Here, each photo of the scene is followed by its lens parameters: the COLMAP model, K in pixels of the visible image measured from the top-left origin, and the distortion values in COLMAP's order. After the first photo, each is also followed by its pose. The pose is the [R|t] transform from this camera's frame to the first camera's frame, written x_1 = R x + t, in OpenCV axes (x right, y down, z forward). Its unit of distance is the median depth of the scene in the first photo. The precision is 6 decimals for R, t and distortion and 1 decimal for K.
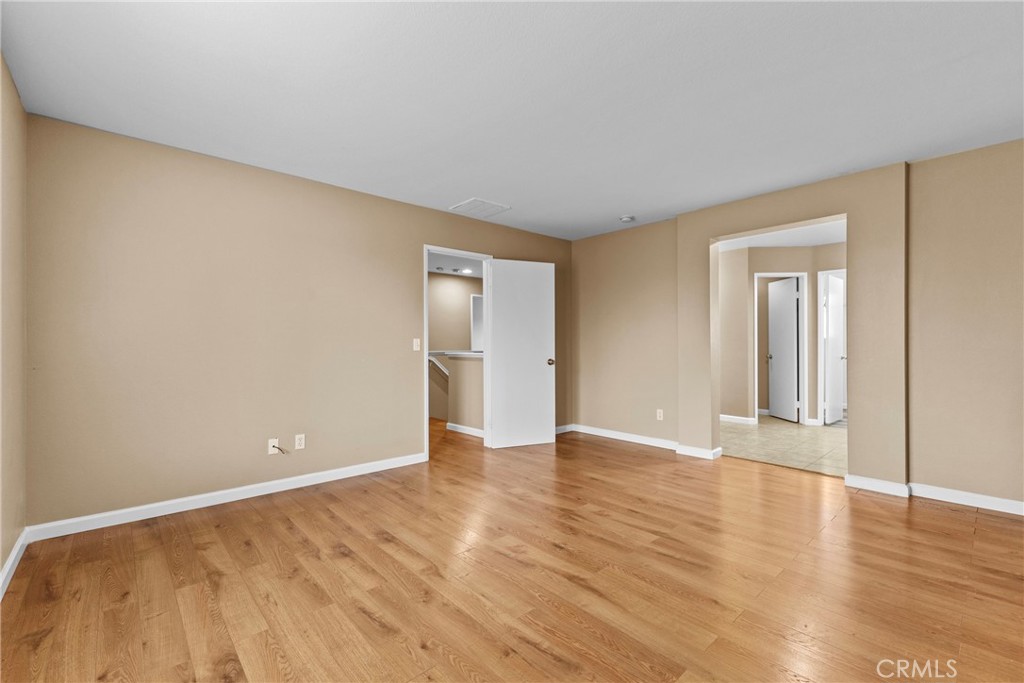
lens RADIAL K [[443.1, 0, 512.0], [0, 443.1, 341.5], [0, 0, 1]] dist [0.002736, 0.000422]
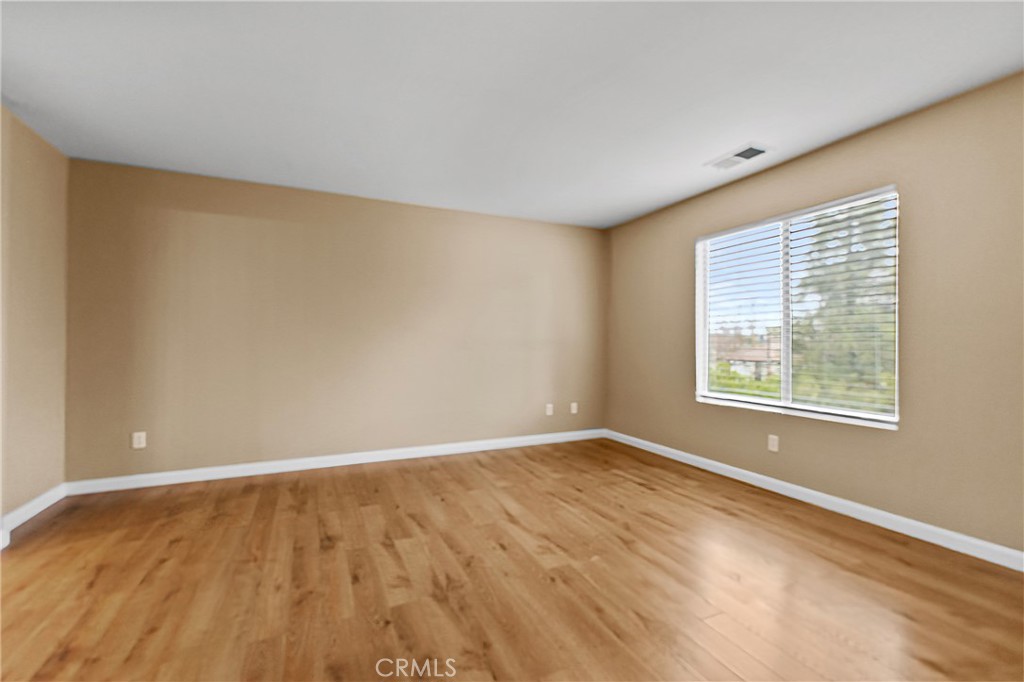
lens RADIAL K [[443.1, 0, 512.0], [0, 443.1, 341.0], [0, 0, 1]] dist [0.002736, 0.000422]
pose [[-0.954128, 0.000776, 0.299397, -0.204550], [-0.002583, 0.999938, -0.010821, 0.016155], [-0.299387, -0.011098, -0.954067, 1.894501]]
